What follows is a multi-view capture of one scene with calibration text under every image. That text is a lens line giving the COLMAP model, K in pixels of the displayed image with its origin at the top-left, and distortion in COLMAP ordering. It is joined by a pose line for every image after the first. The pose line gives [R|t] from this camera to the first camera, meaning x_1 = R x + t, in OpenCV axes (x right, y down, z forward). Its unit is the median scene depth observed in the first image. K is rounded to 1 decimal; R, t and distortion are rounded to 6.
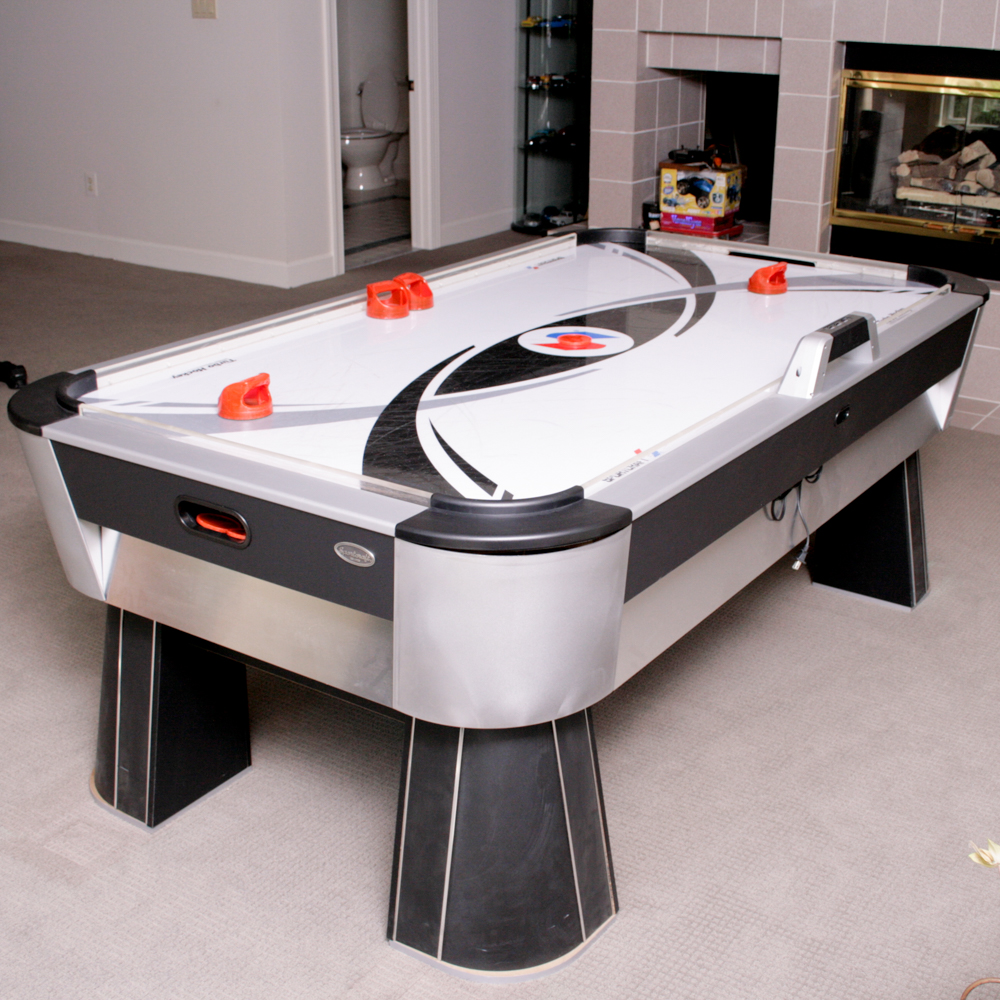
lens RADIAL K [[1402.0, 0, 500.0], [0, 1402.0, 500.0], [0, 0, 1]] dist [-0.110341, 0.016153]
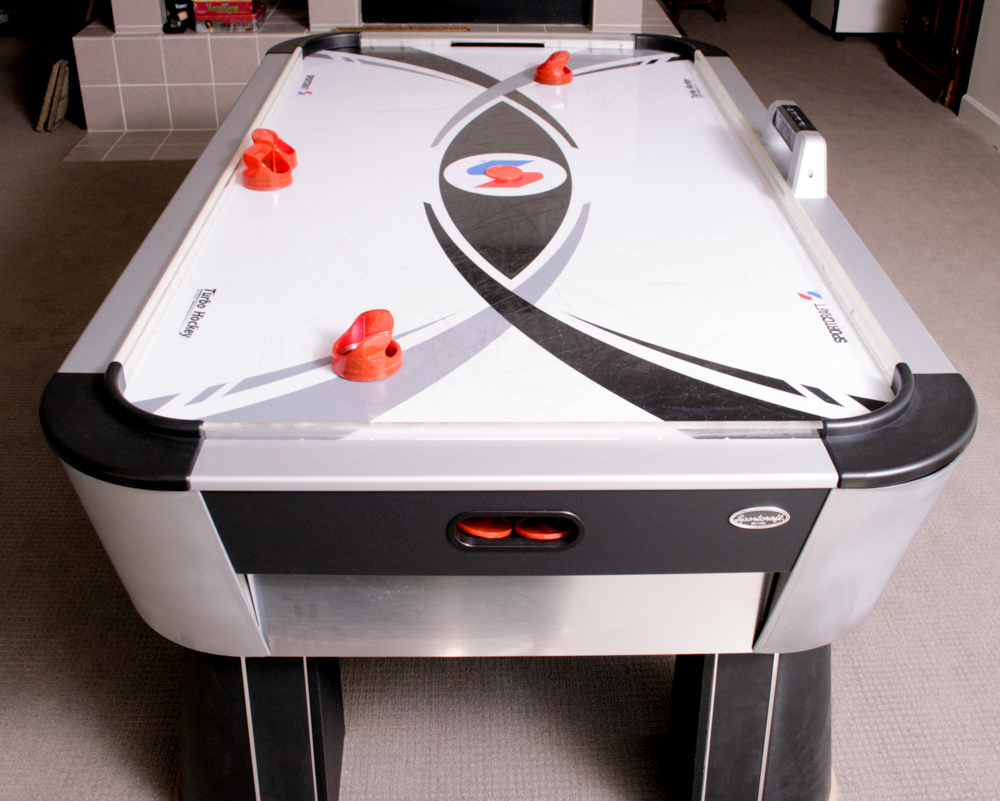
lens RADIAL K [[1113.0, 0, 500.0], [0, 1113.0, 400.5], [0, 0, 1]] dist [-0.095572, 0.002088]
pose [[0.815300, -0.299392, 0.495631, -0.428214], [0.203257, 0.949462, 0.239182, -0.174105], [-0.542192, -0.094264, 0.834950, 0.426966]]
